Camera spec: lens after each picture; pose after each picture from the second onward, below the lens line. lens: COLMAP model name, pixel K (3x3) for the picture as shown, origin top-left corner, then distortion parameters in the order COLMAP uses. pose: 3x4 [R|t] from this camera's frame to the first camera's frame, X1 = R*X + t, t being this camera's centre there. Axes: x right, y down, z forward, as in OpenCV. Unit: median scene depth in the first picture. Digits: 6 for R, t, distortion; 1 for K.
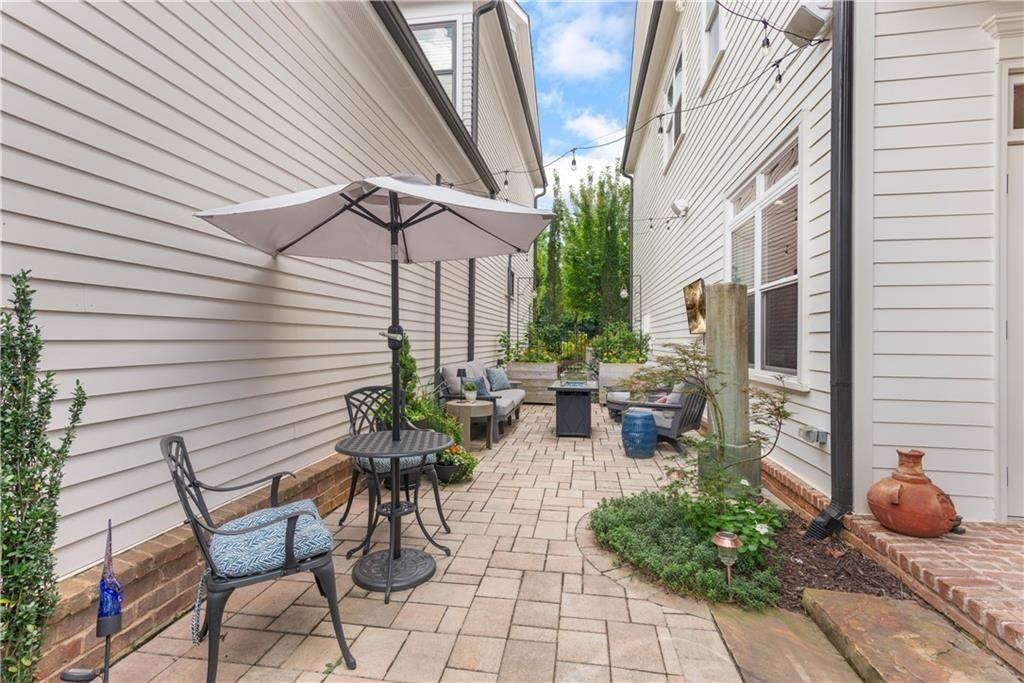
lens RADIAL K [[502.2, 0, 507.6], [0, 502.2, 359.1], [0, 0, 1]] dist [0.025706, 0.000189]
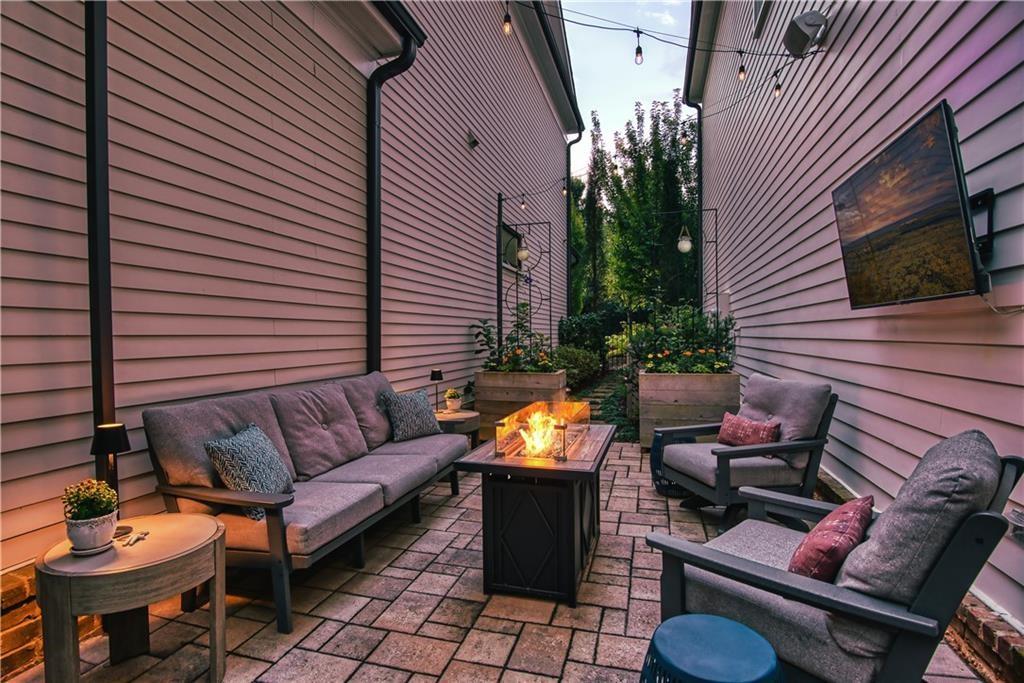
lens RADIAL K [[505.9, 0, 506.4], [0, 505.9, 342.2], [0, 0, 1]] dist [0.029026, -0.000186]
pose [[0.992125, -0.009211, -0.124912, 0.057533], [0.006868, 0.999793, -0.019173, -0.008096], [0.125063, 0.018165, 0.991983, 0.232043]]
